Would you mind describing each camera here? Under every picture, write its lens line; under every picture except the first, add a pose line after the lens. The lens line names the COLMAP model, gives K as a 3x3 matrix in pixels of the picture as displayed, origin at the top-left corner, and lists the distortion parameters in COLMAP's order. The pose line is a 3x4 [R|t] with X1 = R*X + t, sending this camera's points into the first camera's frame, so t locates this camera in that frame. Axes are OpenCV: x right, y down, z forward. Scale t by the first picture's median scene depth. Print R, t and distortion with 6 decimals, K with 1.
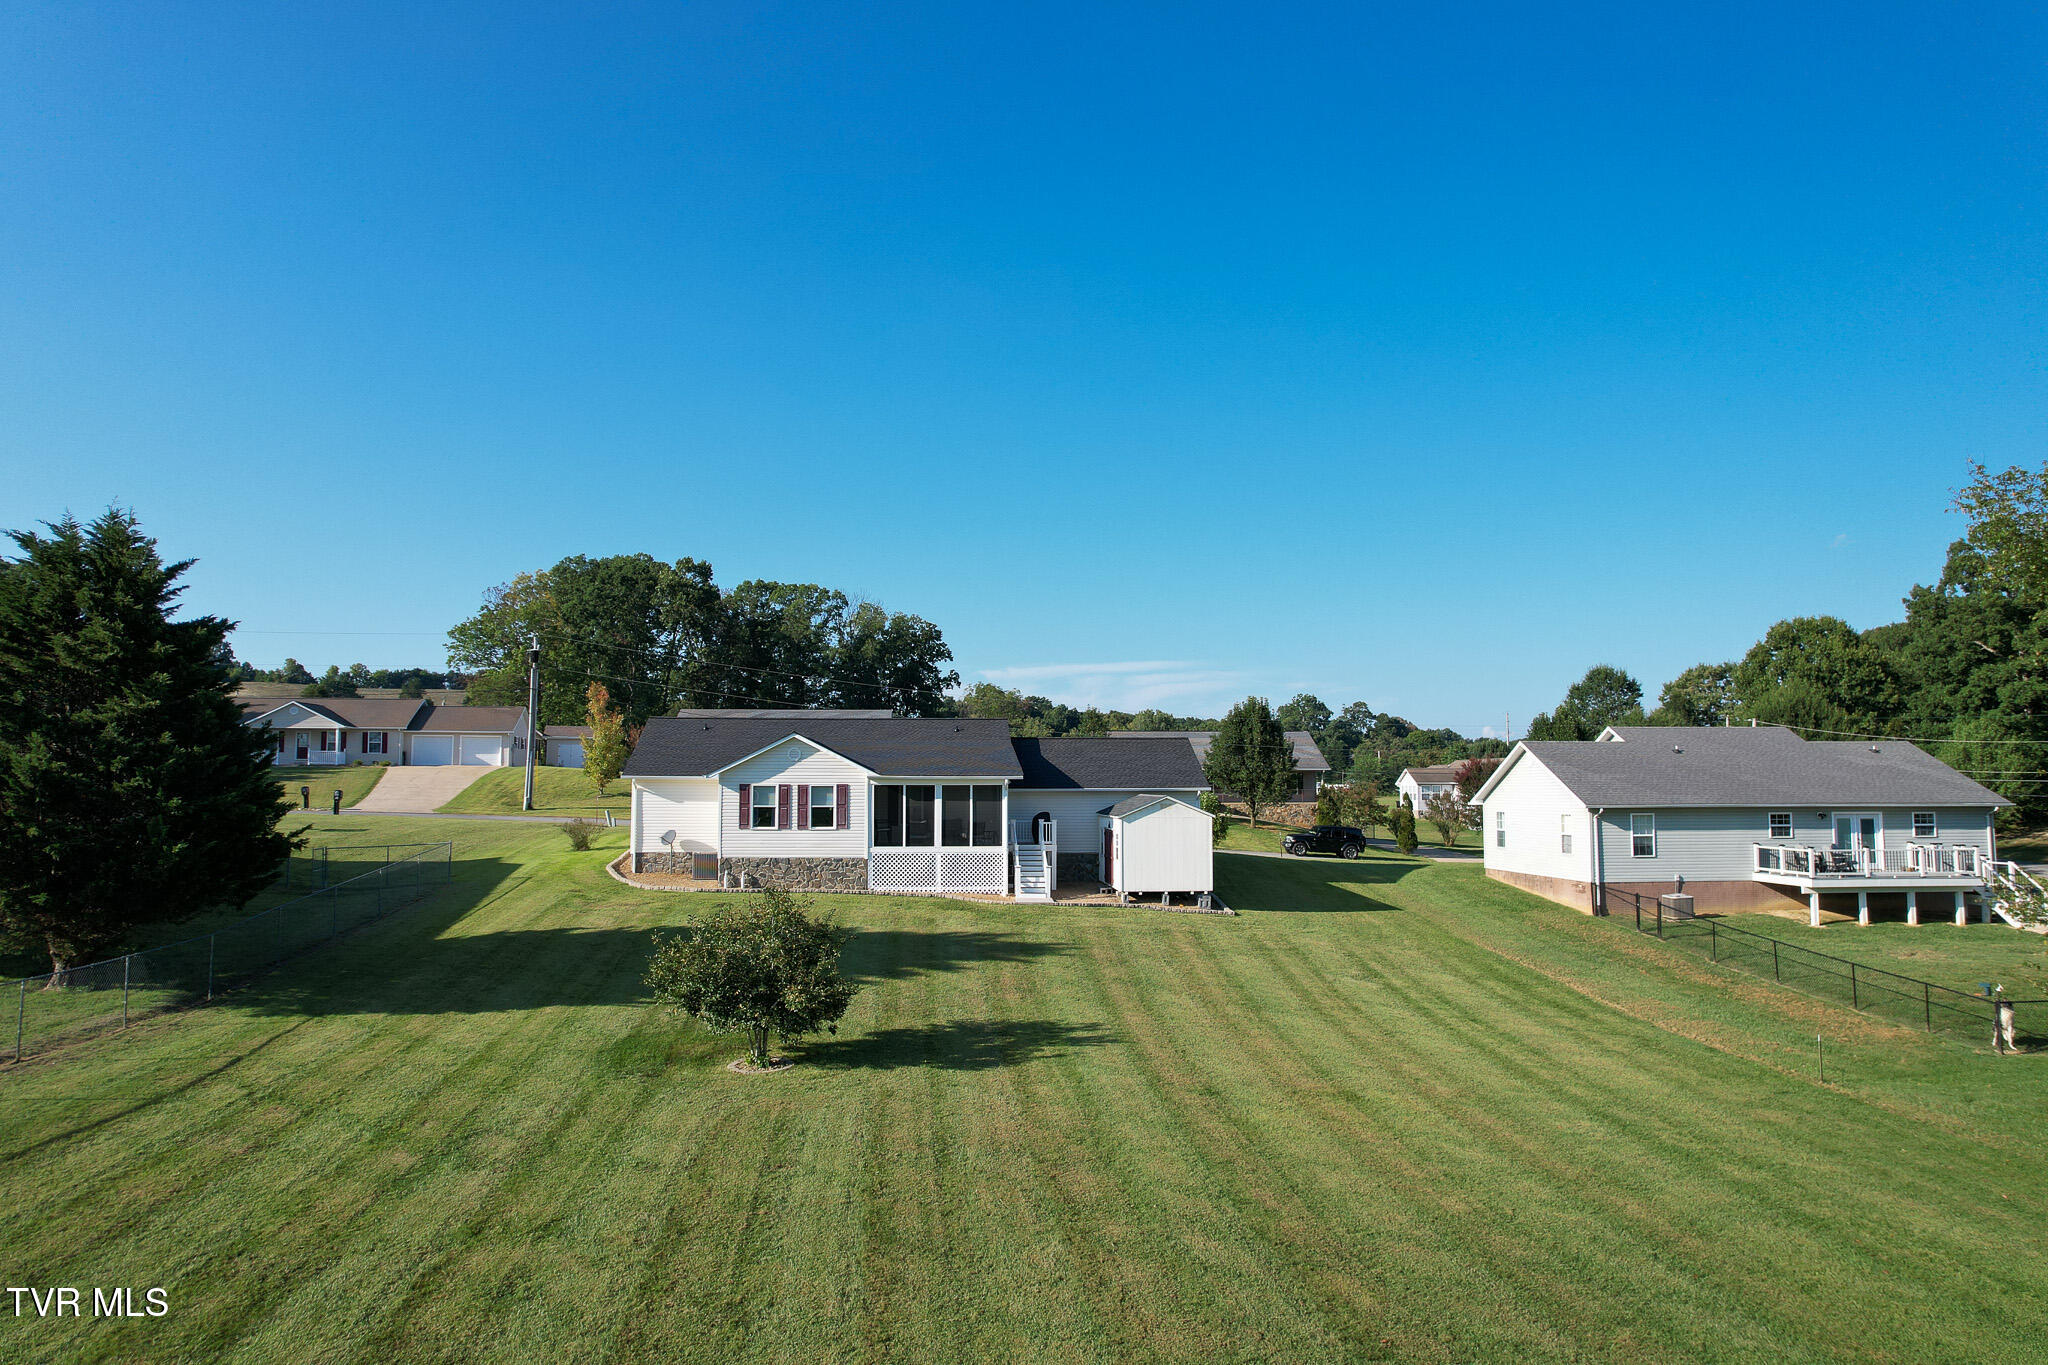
lens RADIAL K [[1307.0, 0, 1024.0], [0, 1307.0, 682.5], [0, 0, 1]] dist [-0.069686, 0.057064]
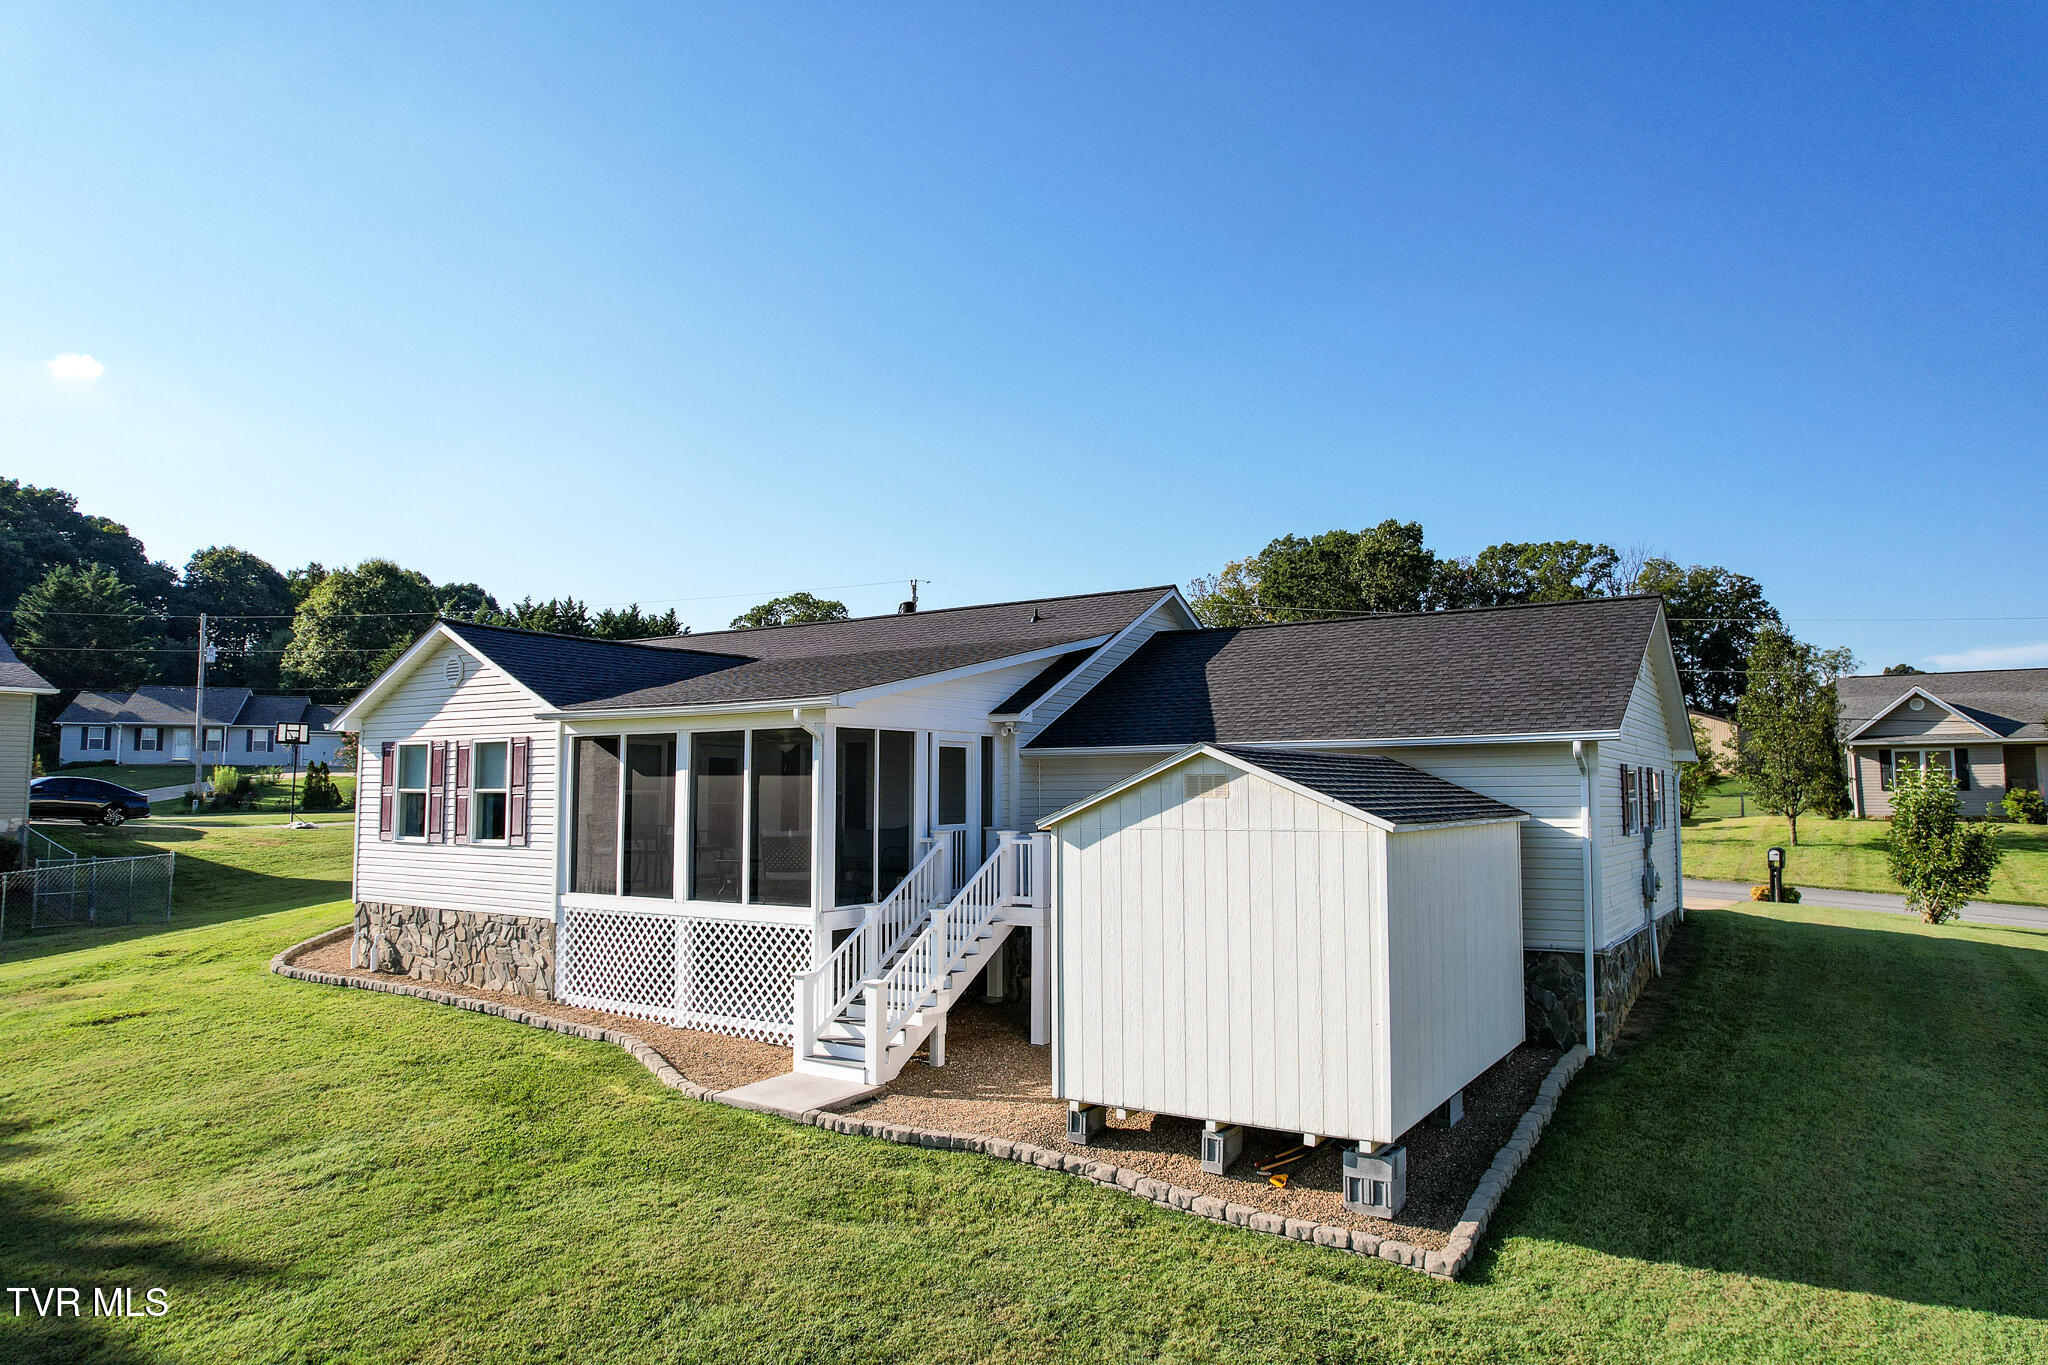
lens RADIAL K [[1307.0, 0, 1024.0], [0, 1307.0, 682.5], [0, 0, 1]] dist [-0.069686, 0.057064]
pose [[0.793800, -0.054192, -0.605760, 0.233350], [0.048552, 0.998490, -0.025702, 0.078410], [0.606238, -0.009009, 0.795232, 0.764406]]
